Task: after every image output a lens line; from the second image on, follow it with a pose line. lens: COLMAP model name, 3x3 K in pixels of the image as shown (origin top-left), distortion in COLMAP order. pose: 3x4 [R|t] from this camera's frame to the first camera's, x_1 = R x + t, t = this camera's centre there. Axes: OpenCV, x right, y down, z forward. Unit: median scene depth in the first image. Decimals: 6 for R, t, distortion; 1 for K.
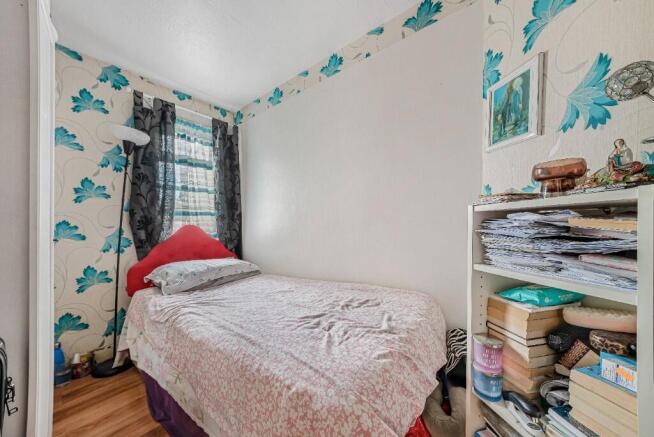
lens RADIAL K [[223.5, 0, 324.5], [0, 223.5, 219.5], [0, 0, 1]] dist [-0.002604, -0.000045]
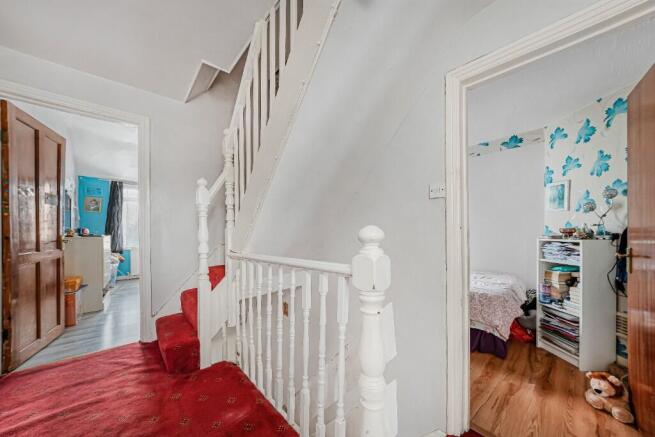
lens RADIAL K [[223.8, 0, 330.3], [0, 223.8, 222.9], [0, 0, 1]] dist [-0.002604, -0.000045]
pose [[0.985259, 0.002799, -0.171045, -1.654689], [-0.003971, 0.999971, -0.006508, -0.257179], [0.171021, 0.007091, 0.985242, -2.544482]]
